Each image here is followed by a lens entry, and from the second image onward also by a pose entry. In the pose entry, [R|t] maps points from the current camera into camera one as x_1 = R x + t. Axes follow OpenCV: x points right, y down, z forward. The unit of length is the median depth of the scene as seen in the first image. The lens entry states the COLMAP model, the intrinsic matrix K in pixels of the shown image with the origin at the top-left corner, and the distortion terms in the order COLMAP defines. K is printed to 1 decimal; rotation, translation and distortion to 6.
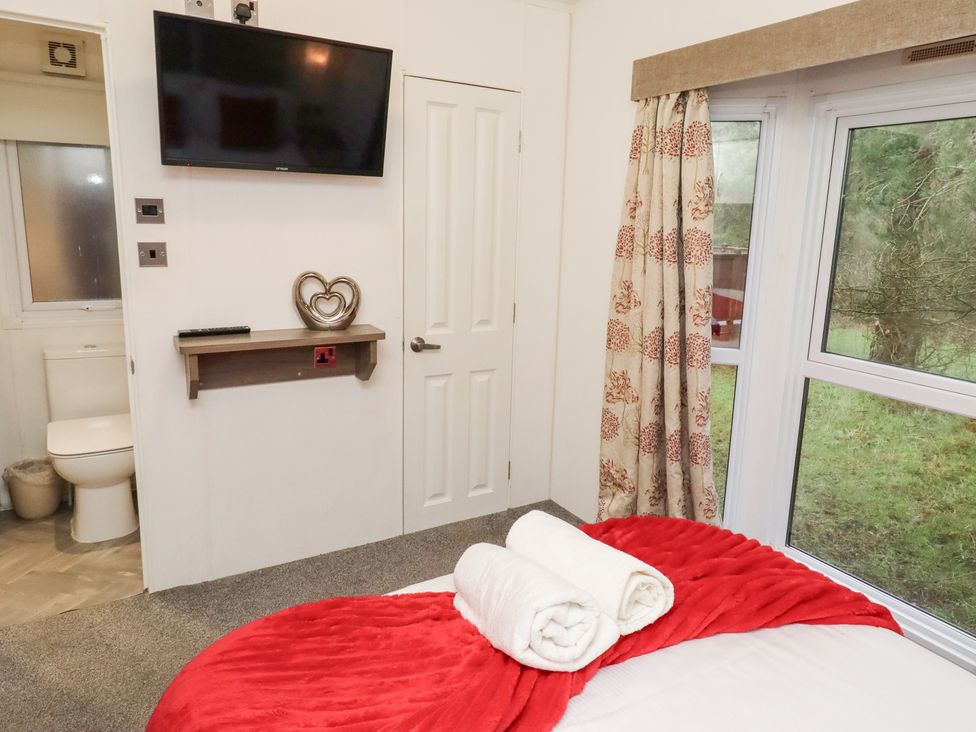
lens RADIAL K [[655.0, 0, 486.0], [0, 655.0, 344.4], [0, 0, 1]] dist [-0.002595, 0.001989]
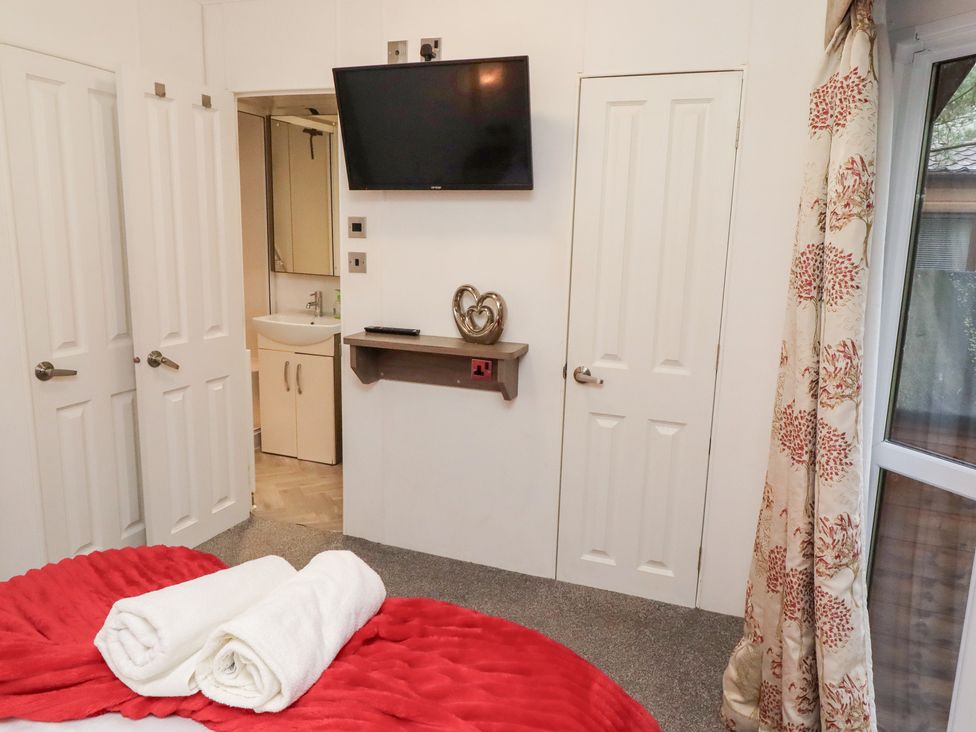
lens RADIAL K [[655.0, 0, 486.0], [0, 655.0, 344.4], [0, 0, 1]] dist [-0.002595, 0.001989]
pose [[0.636112, 0.121130, -0.762030, 0.551443], [-0.155171, 0.987506, 0.027440, -0.050709], [0.755833, 0.100790, 0.646960, 0.359034]]
